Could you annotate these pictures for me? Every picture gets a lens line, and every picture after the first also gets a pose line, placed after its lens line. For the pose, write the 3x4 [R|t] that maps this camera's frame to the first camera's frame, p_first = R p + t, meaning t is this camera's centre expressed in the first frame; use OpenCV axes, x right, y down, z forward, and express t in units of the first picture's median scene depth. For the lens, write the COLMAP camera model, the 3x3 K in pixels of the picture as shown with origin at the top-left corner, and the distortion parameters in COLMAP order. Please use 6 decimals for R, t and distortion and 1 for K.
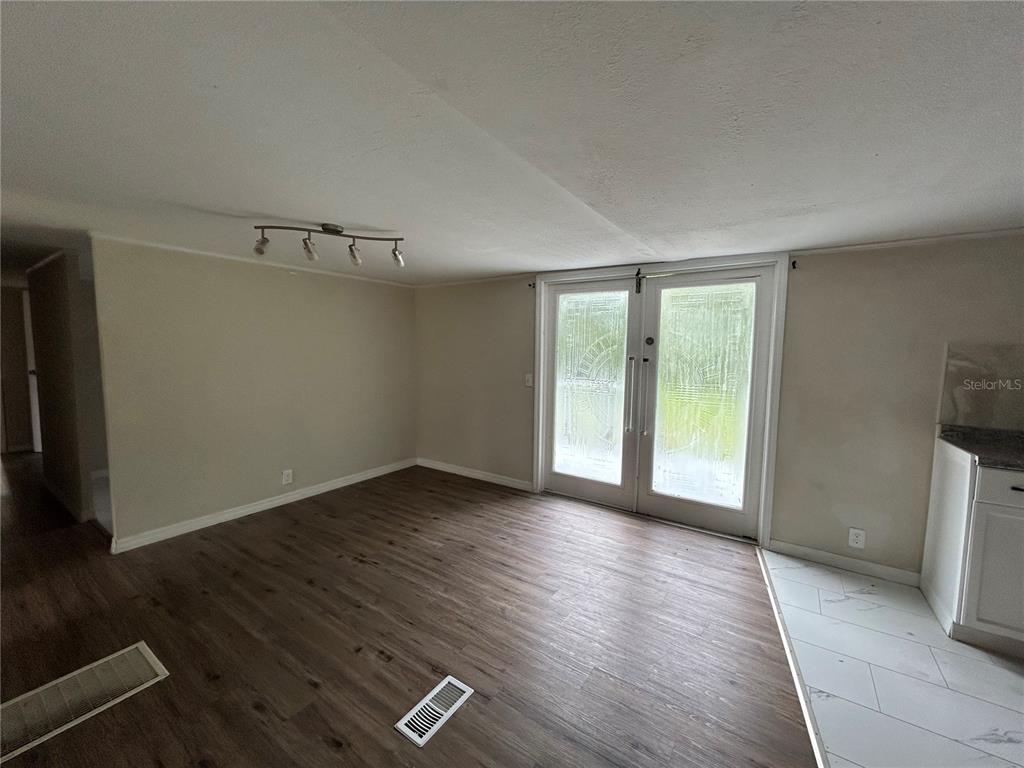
lens RADIAL K [[412.0, 0, 510.4], [0, 412.0, 384.7], [0, 0, 1]] dist [0.006286, -0.000472]
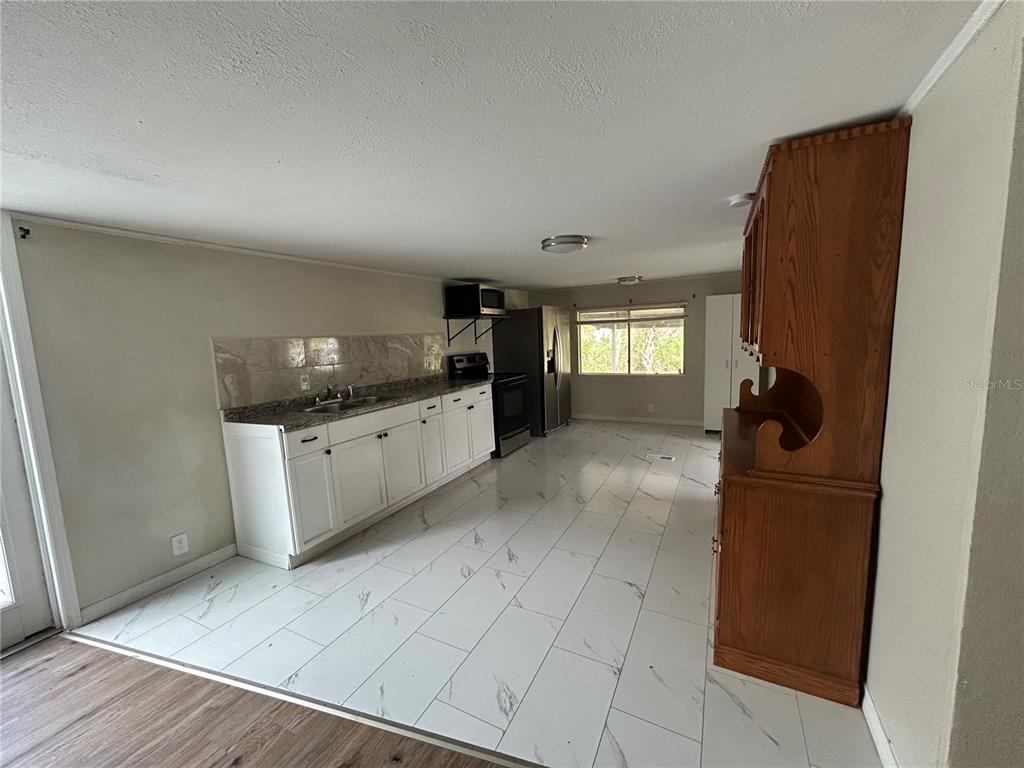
lens RADIAL K [[412.0, 0, 513.8], [0, 412.0, 384.8], [0, 0, 1]] dist [0.006286, -0.000472]
pose [[-0.124067, -0.130051, 0.983714, -0.160394], [0.119206, 0.982241, 0.144890, -0.040131], [-0.985088, 0.135241, -0.106361, 0.312869]]
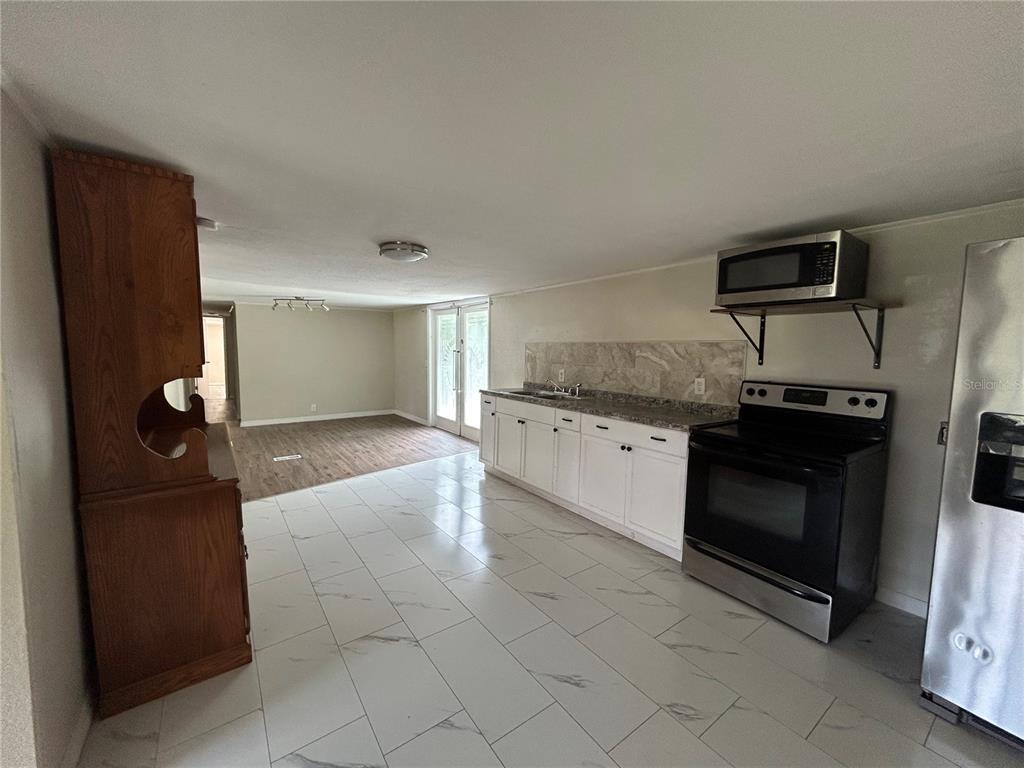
lens RADIAL K [[412.0, 0, 513.0], [0, 412.0, 384.9], [0, 0, 1]] dist [0.006286, -0.000472]
pose [[0.942607, 0.026828, -0.332825, 1.602173], [-0.025305, 0.999640, 0.008910, 0.092001], [0.332944, 0.000023, 0.942946, -0.904286]]
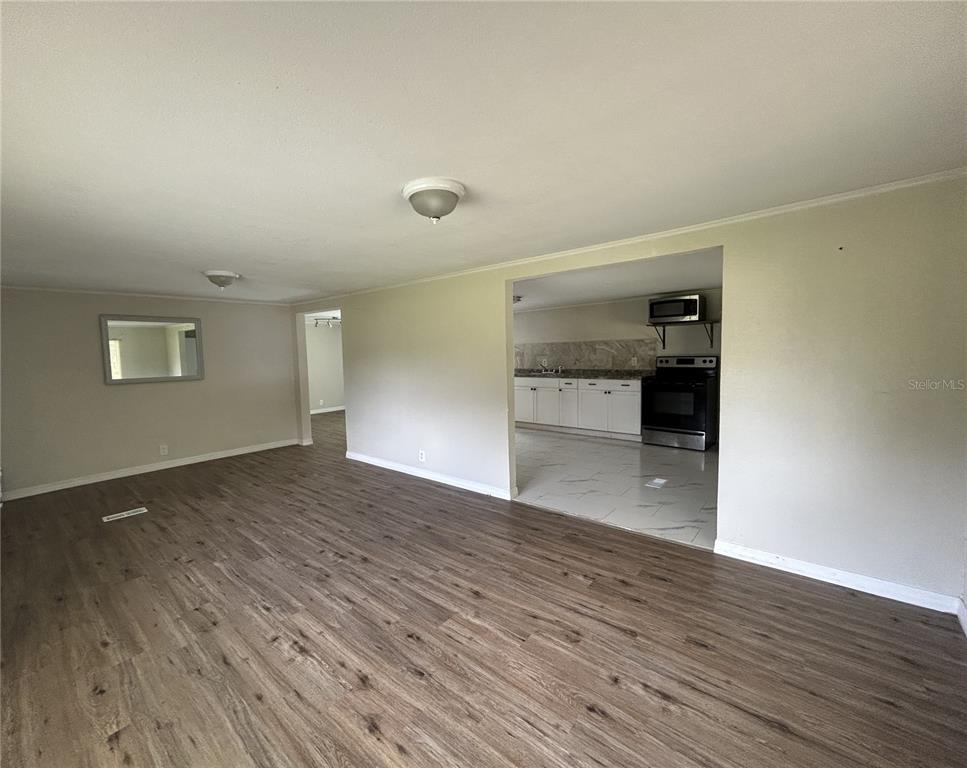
lens RADIAL K [[415.6, 0, 451.8], [0, 415.6, 384.5], [0, 0, 1]] dist [0.000043, 0.000001]
pose [[0.990475, -0.030594, -0.134252, 0.944162], [0.030241, 0.999532, -0.004674, 0.212501], [0.134332, 0.000570, 0.990936, -2.220403]]
